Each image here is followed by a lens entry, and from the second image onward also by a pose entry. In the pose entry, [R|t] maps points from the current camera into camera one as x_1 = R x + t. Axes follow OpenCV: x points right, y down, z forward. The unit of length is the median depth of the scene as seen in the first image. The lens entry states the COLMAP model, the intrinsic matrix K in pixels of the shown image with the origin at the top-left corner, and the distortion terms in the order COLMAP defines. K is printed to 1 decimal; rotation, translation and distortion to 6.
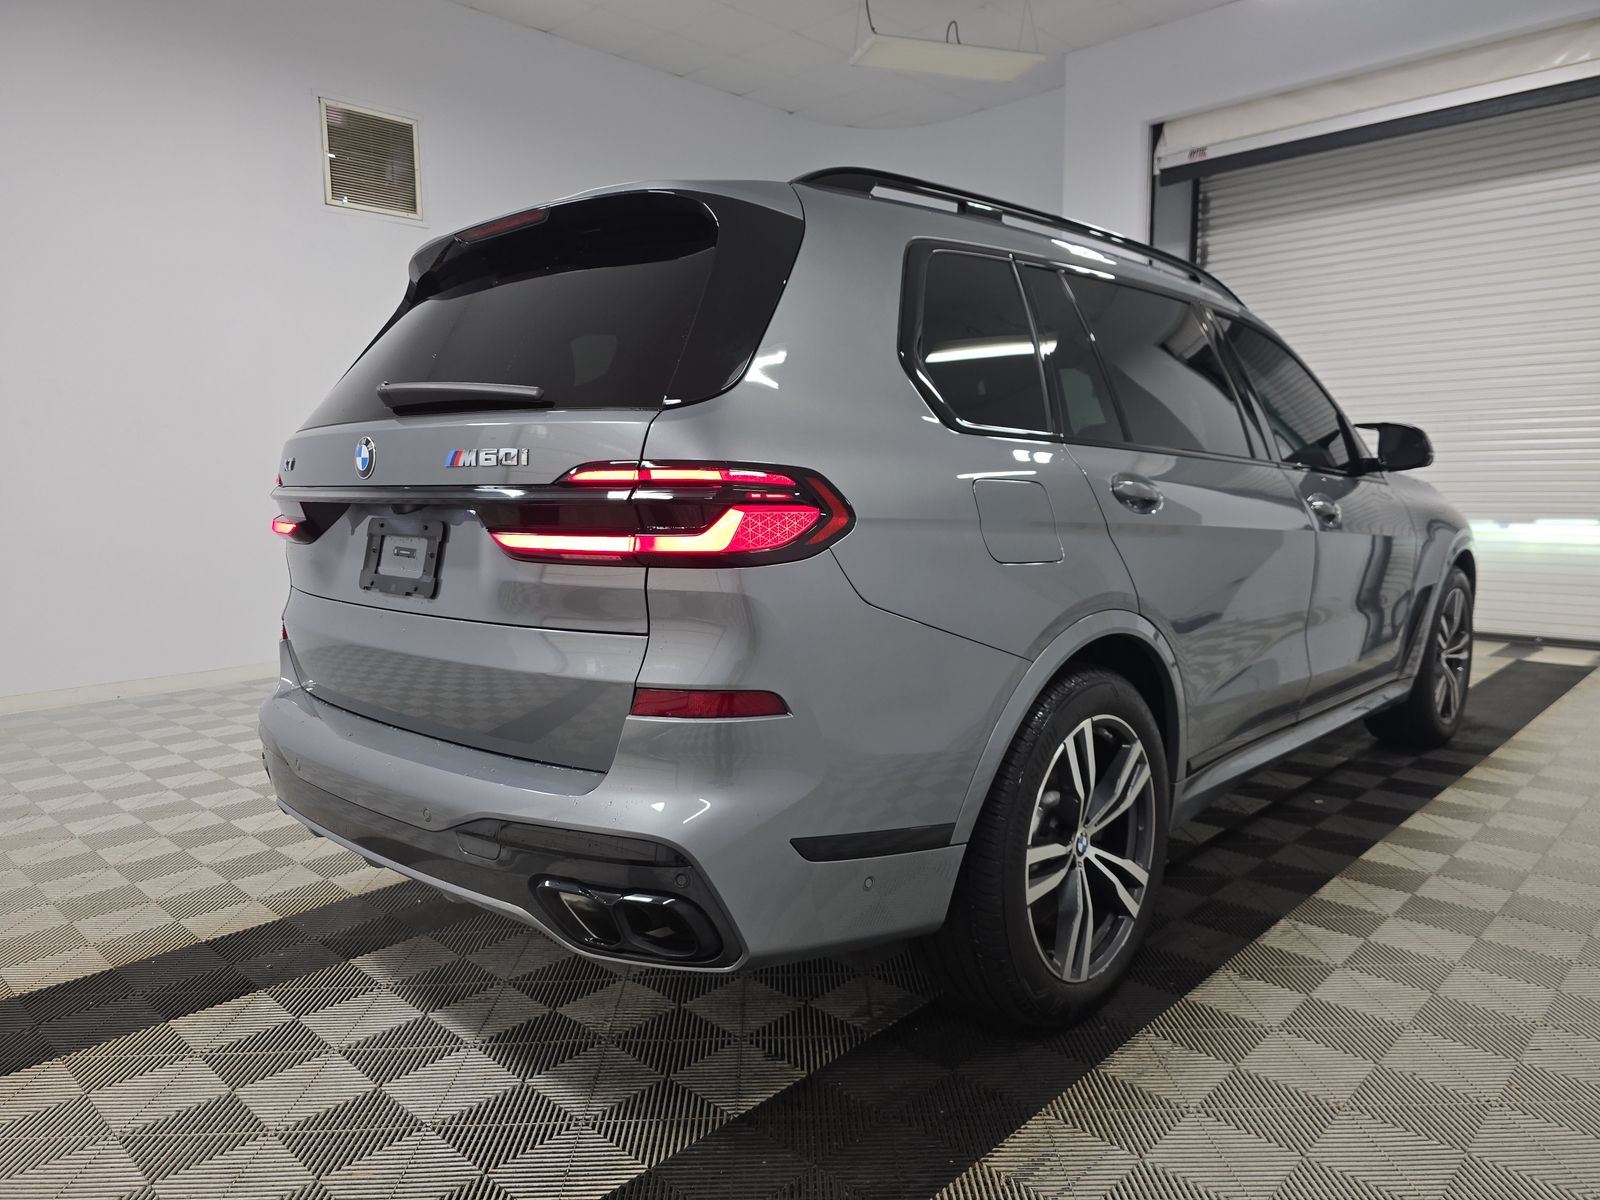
lens RADIAL K [[1083.4, 0, 800.0], [0, 1083.4, 600.0], [0, 0, 1]] dist [0.036660, -0.000646]
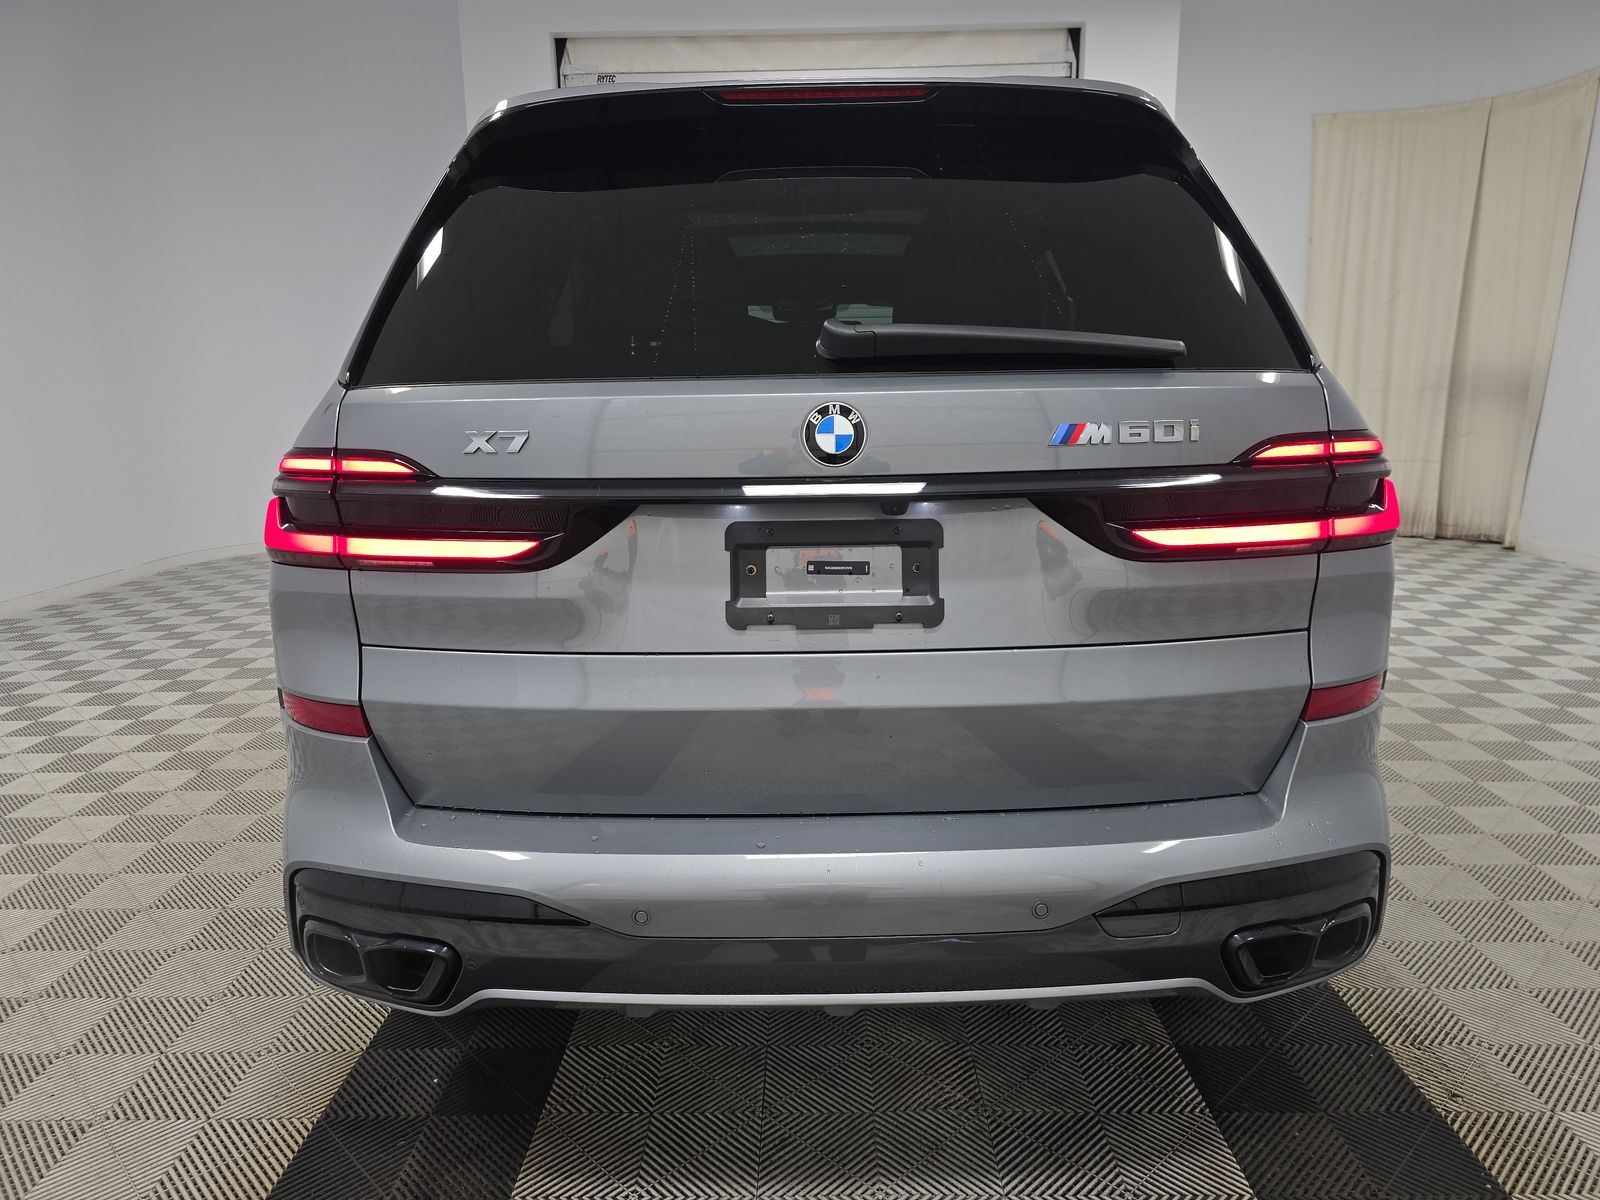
lens RADIAL K [[1083.4, 0, 800.0], [0, 1083.4, 600.0], [0, 0, 1]] dist [0.036660, -0.000646]
pose [[0.753779, -0.129868, 0.644167, -0.943212], [0.084676, 0.991300, 0.100767, -0.107472], [-0.651650, -0.021411, 0.758218, 0.554138]]
